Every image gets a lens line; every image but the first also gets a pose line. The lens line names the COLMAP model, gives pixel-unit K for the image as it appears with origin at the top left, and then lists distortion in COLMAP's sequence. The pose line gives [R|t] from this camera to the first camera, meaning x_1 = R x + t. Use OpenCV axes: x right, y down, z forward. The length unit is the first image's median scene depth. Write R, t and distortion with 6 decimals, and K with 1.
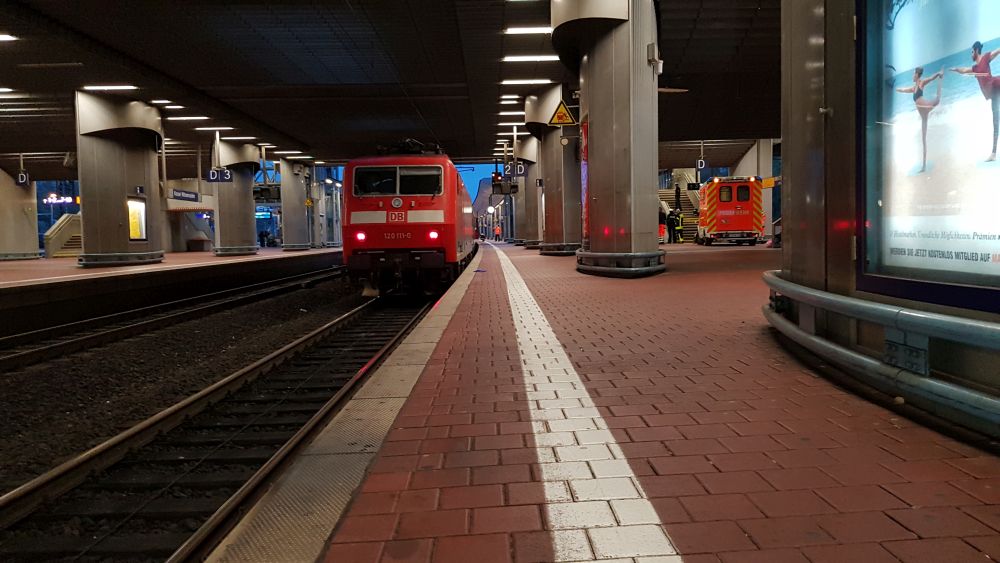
lens RADIAL K [[779.0, 0, 496.5], [0, 779.0, 271.4], [0, 0, 1]] dist [0.083607, -0.128115]
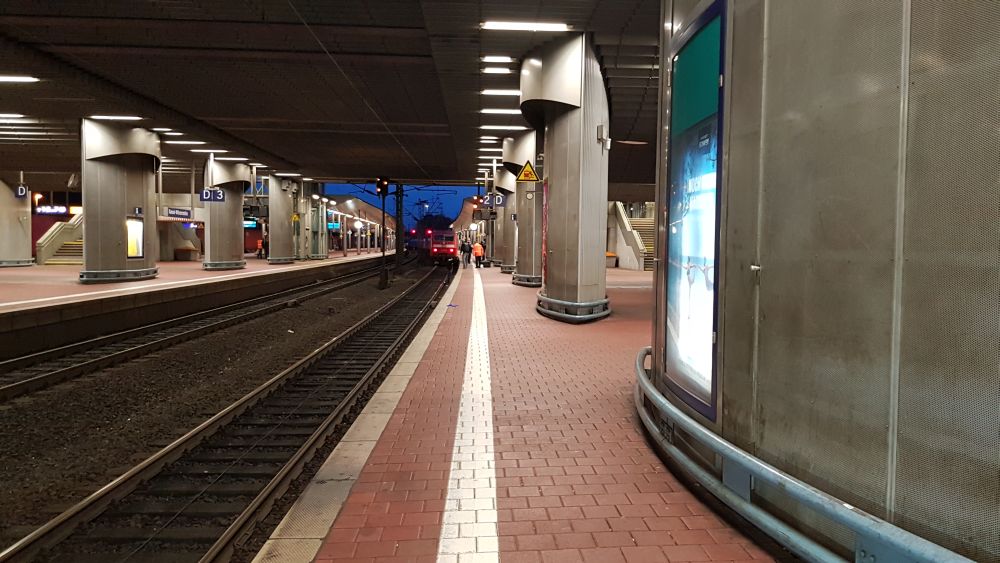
lens RADIAL K [[779.0, 0, 506.0], [0, 779.0, 280.6], [0, 0, 1]] dist [0.083607, -0.128115]
pose [[0.998858, 0.034190, 0.033373, 0.016611], [-0.034146, 0.999415, -0.001887, -0.034518], [-0.033418, 0.000746, 0.999441, -0.118237]]
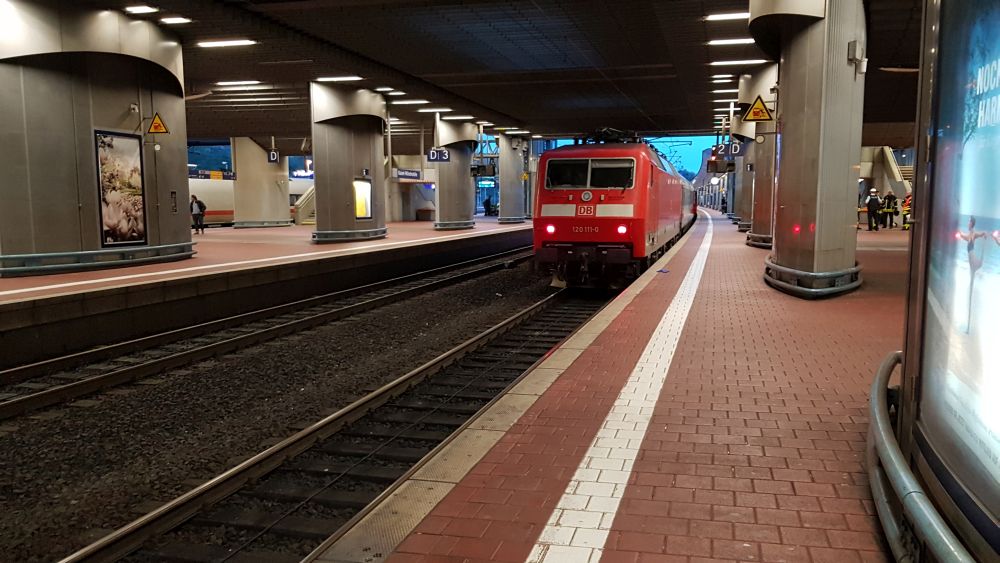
lens RADIAL K [[779.0, 0, 510.6], [0, 779.0, 295.7], [0, 0, 1]] dist [0.083607, -0.128115]
pose [[0.963641, 0.054042, -0.261679, 0.049046], [-0.033684, 0.996090, 0.081672, -0.040665], [0.265069, -0.069888, 0.961693, 0.000200]]
